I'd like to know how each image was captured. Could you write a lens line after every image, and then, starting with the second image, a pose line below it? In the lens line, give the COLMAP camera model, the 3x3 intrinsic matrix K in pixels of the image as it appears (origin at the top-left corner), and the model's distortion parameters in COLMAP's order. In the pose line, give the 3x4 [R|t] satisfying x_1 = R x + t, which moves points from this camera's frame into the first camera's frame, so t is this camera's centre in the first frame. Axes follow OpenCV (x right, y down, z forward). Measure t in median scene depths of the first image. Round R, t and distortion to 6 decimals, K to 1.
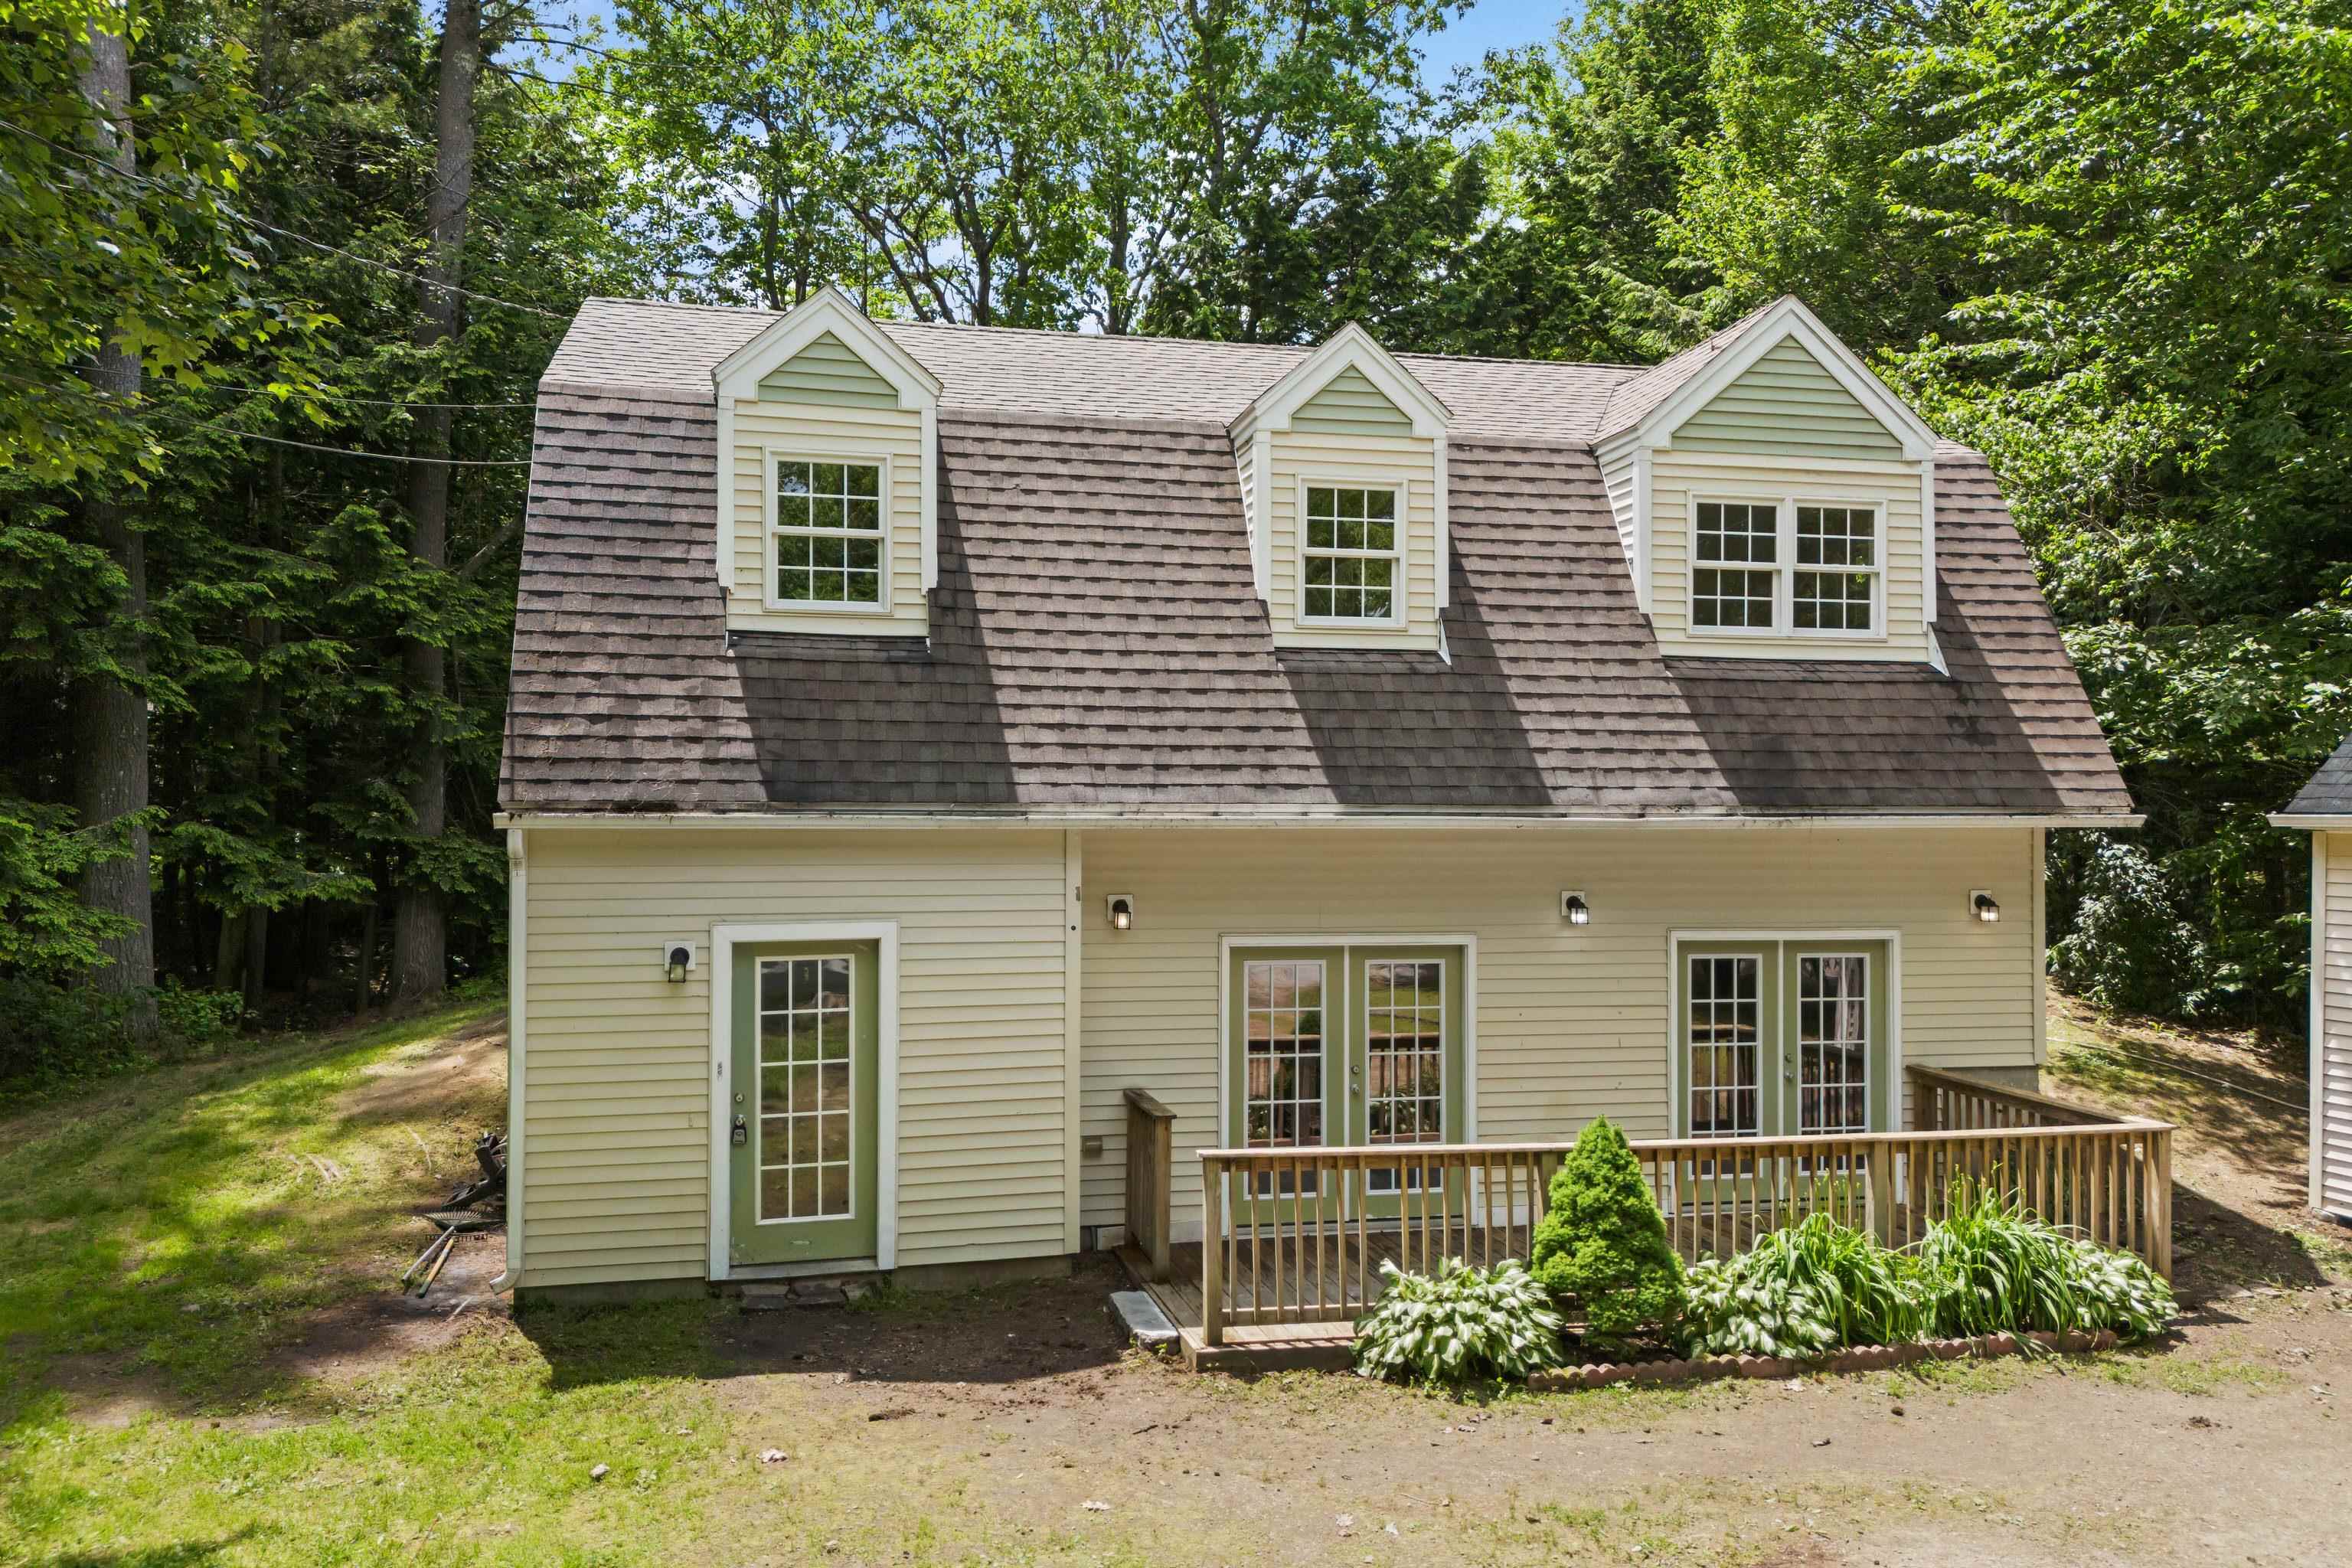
lens RADIAL K [[1732.8, 0, 1183.3], [0, 1732.8, 784.0], [0, 0, 1]] dist [0.074139, -0.076900]
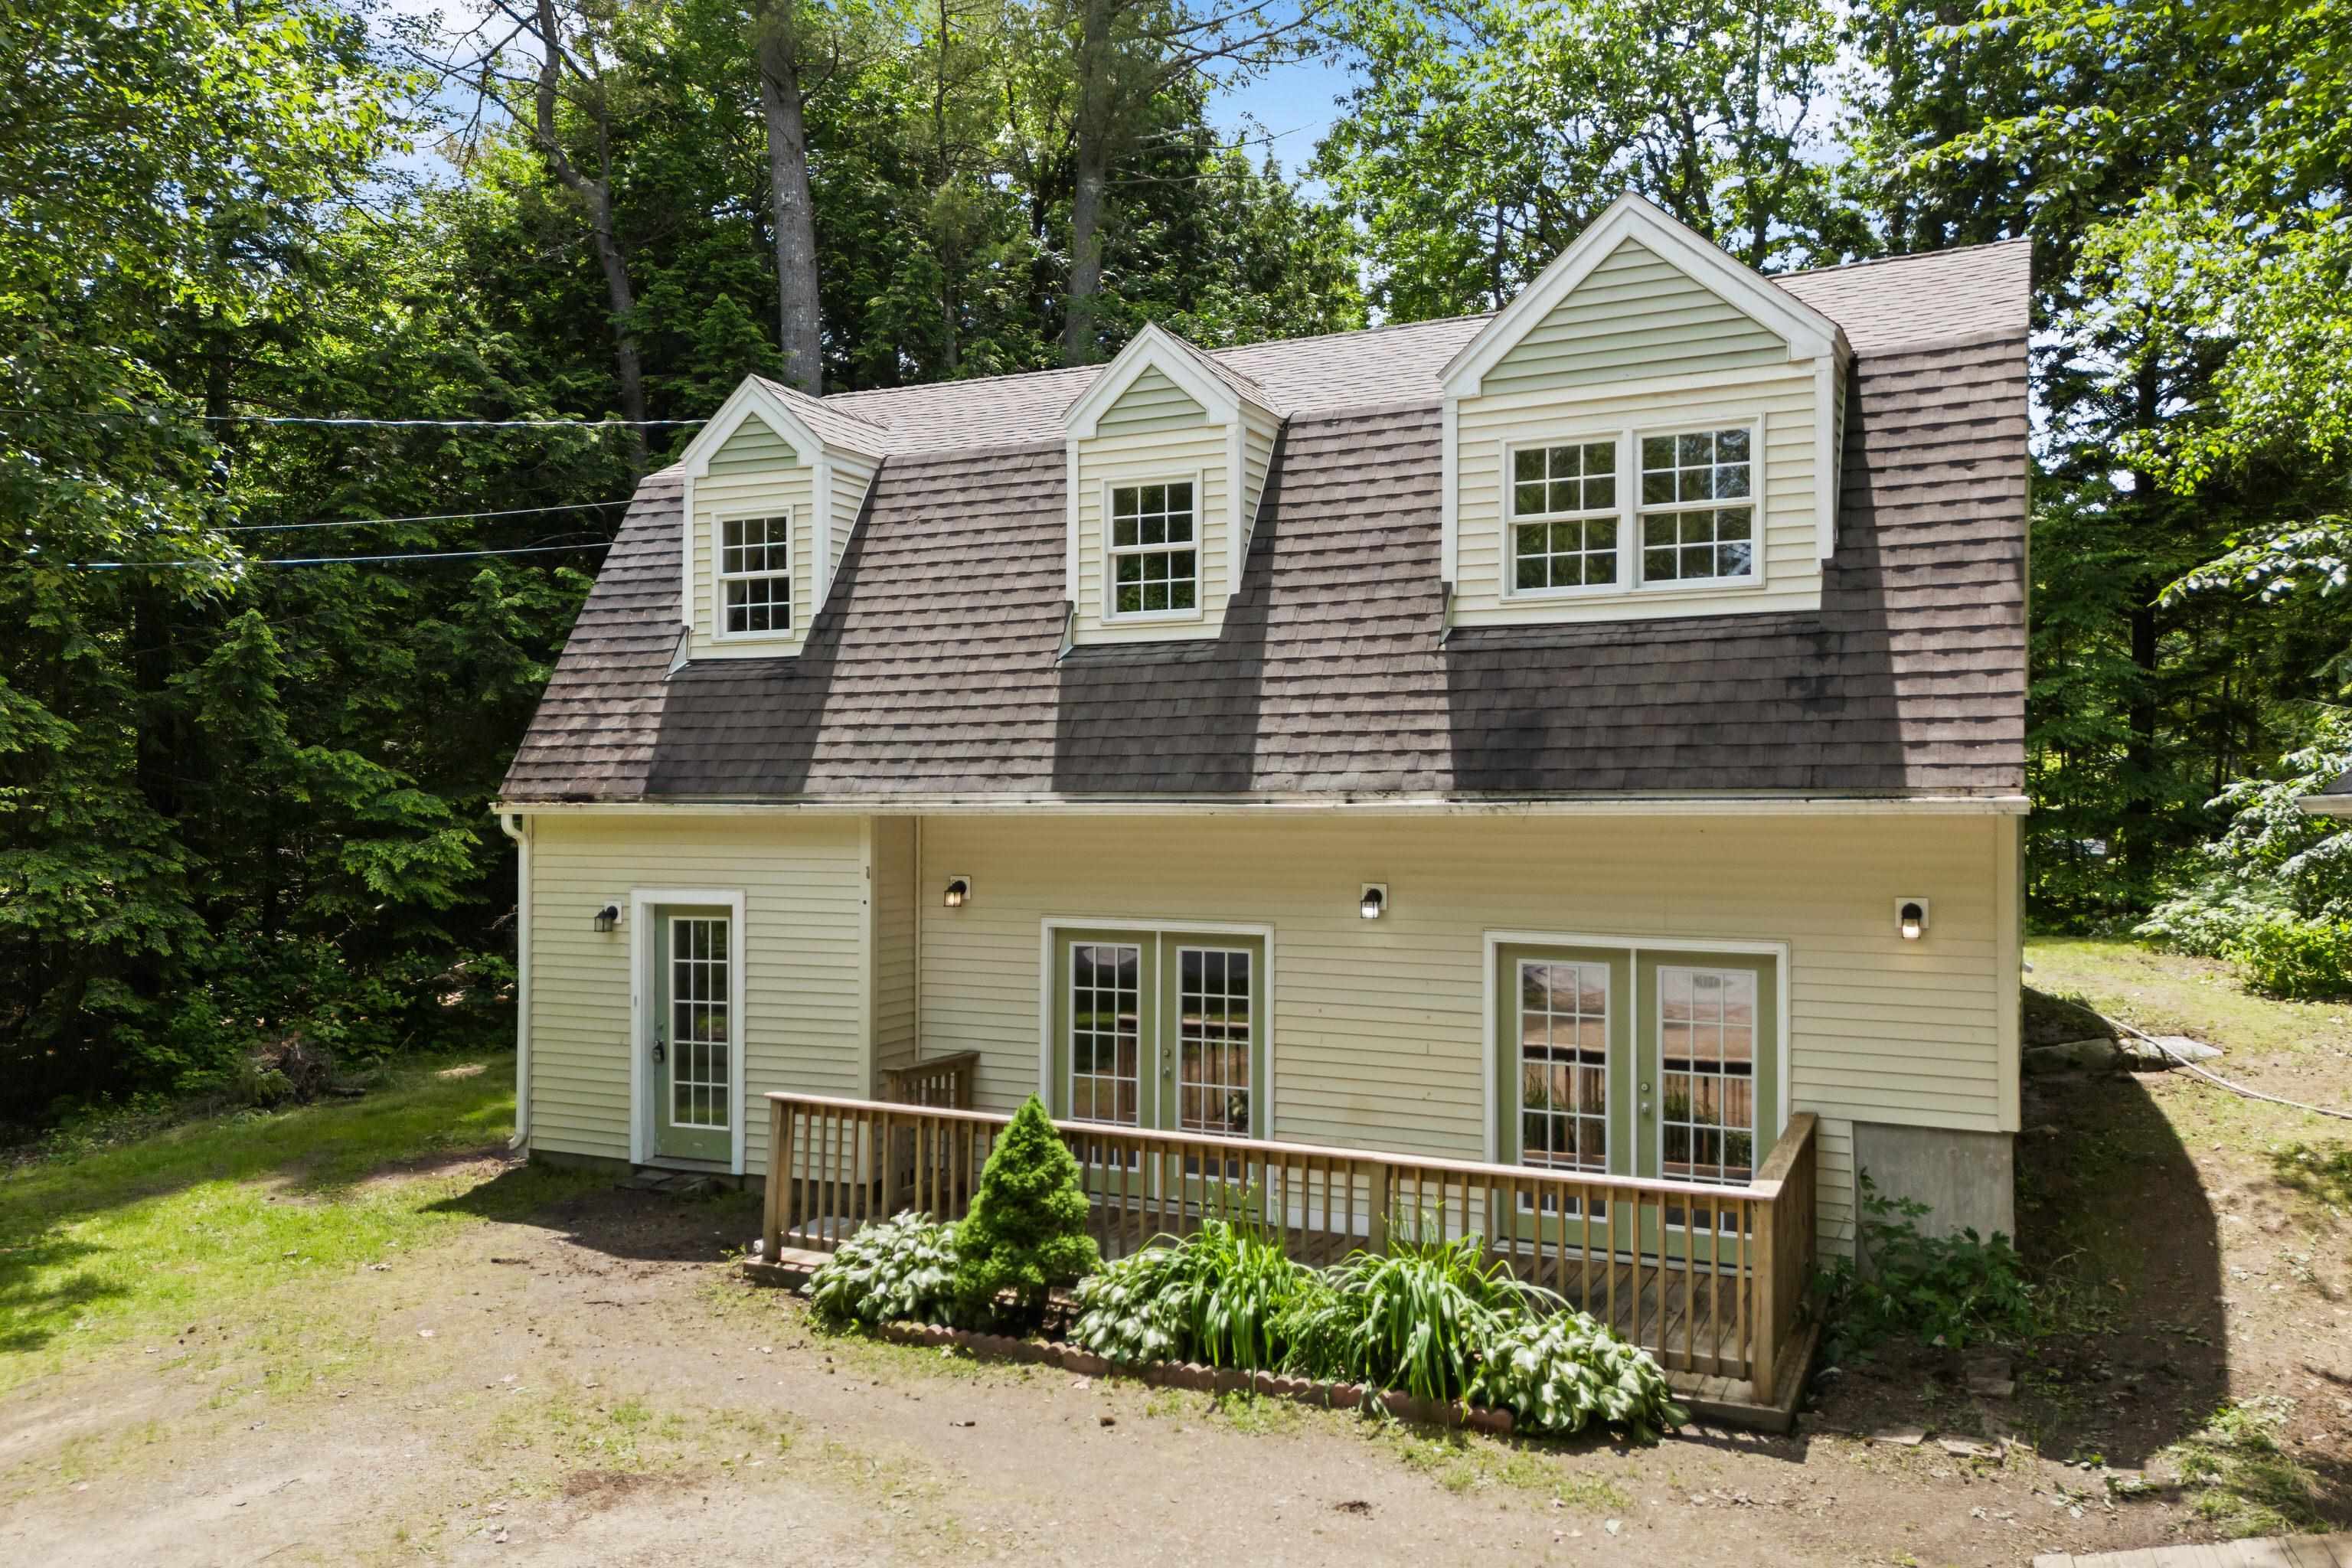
lens RADIAL K [[1732.8, 0, 1193.7], [0, 1732.8, 794.5], [0, 0, 1]] dist [0.074139, -0.076900]
pose [[0.783255, -0.008446, -0.621644, 0.787733], [0.010107, 0.999949, -0.000851, 0.014316], [0.621619, -0.005617, 0.783300, 0.222334]]
